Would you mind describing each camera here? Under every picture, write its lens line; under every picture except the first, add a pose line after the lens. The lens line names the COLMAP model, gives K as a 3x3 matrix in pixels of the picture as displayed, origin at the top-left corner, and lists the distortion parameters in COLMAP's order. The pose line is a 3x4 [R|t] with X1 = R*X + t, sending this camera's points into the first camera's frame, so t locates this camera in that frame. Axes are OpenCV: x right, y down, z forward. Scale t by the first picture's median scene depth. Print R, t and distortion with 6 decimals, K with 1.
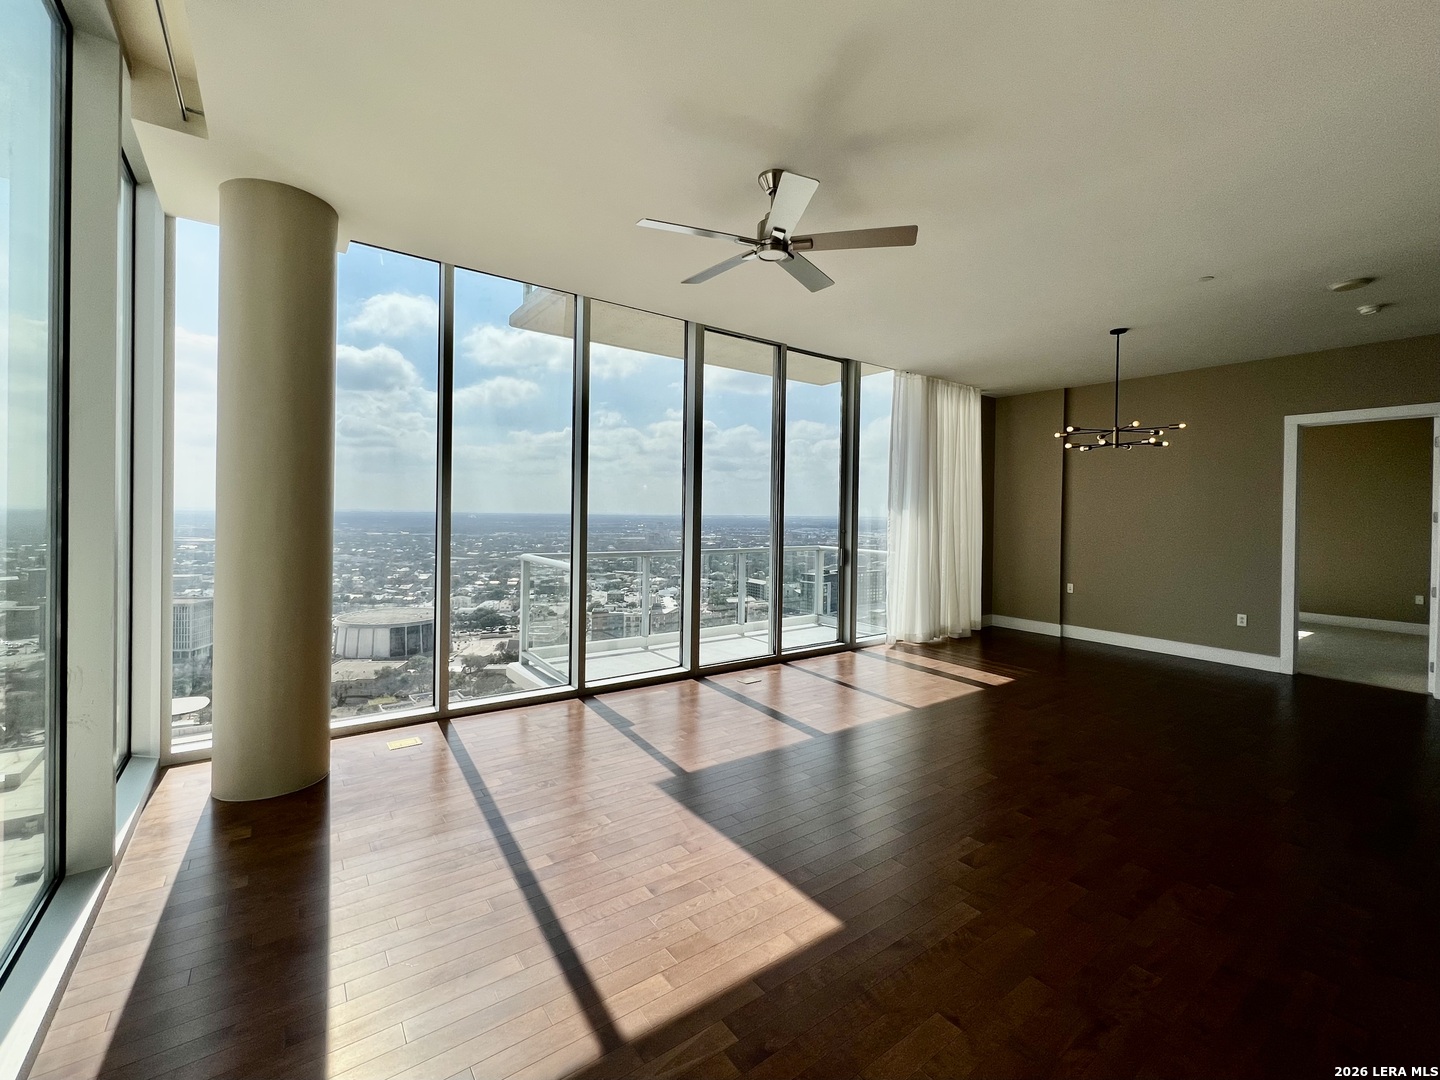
lens RADIAL K [[604.8, 0, 715.5], [0, 604.8, 517.1], [0, 0, 1]] dist [0.002239, 0.000229]
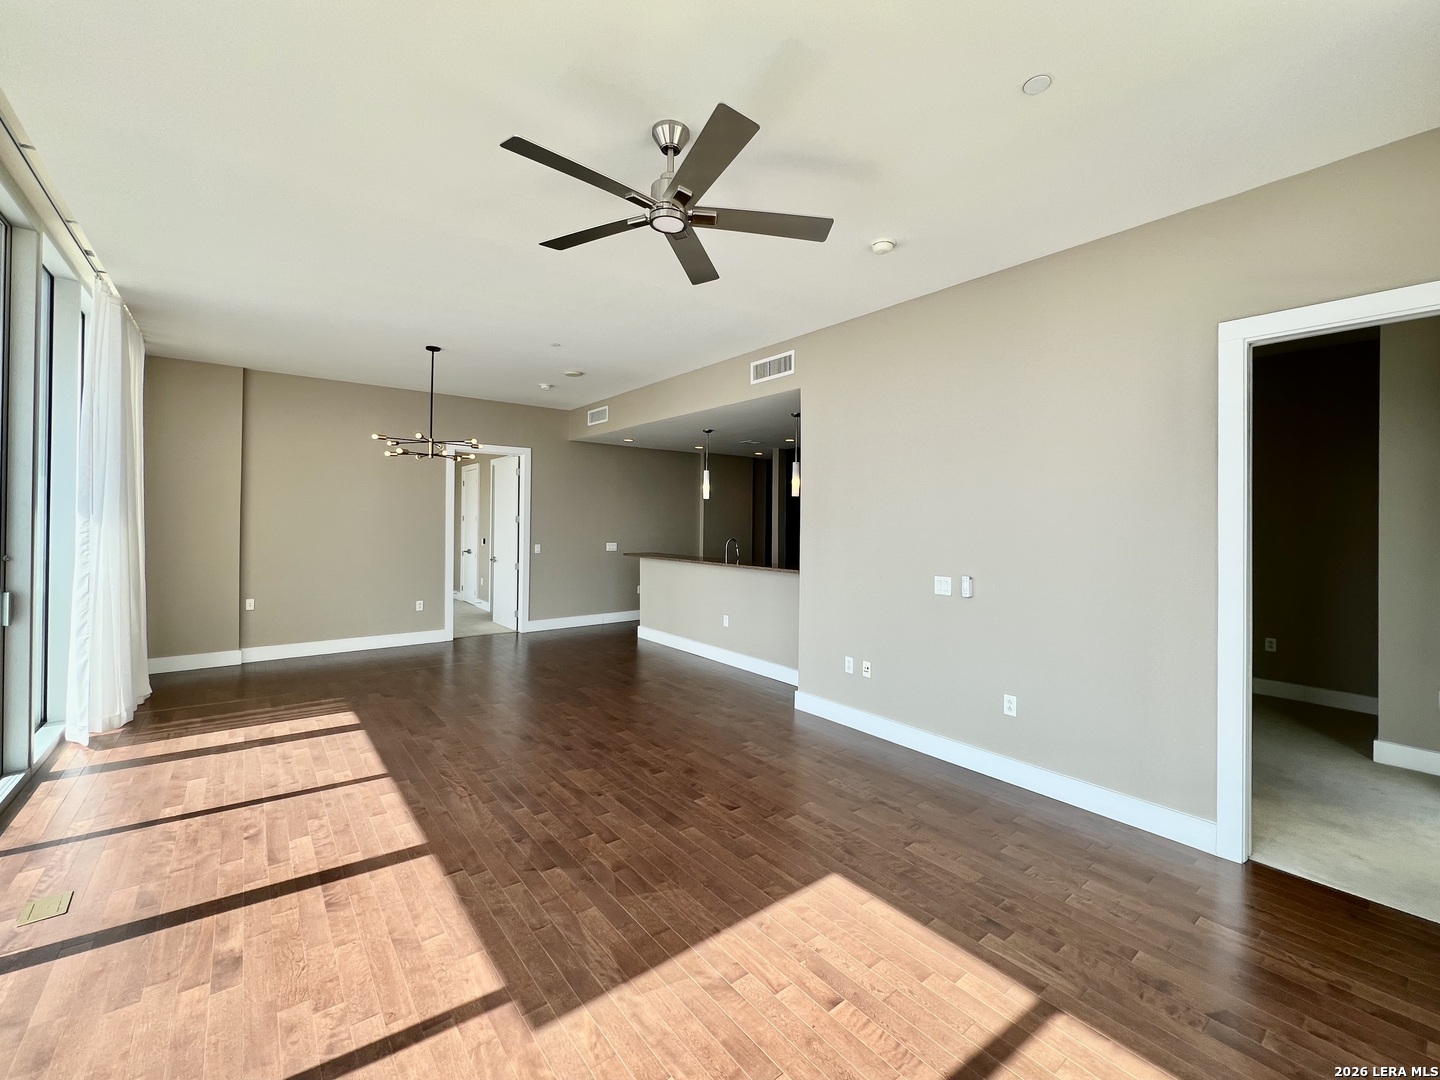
lens RADIAL K [[604.8, 0, 715.5], [0, 604.8, 517.1], [0, 0, 1]] dist [0.002239, 0.000229]
pose [[-0.038788, -0.009941, 0.999198, -0.415902], [-0.005038, 0.999940, 0.009753, -0.024044], [-0.999235, -0.004656, -0.038836, 0.542048]]
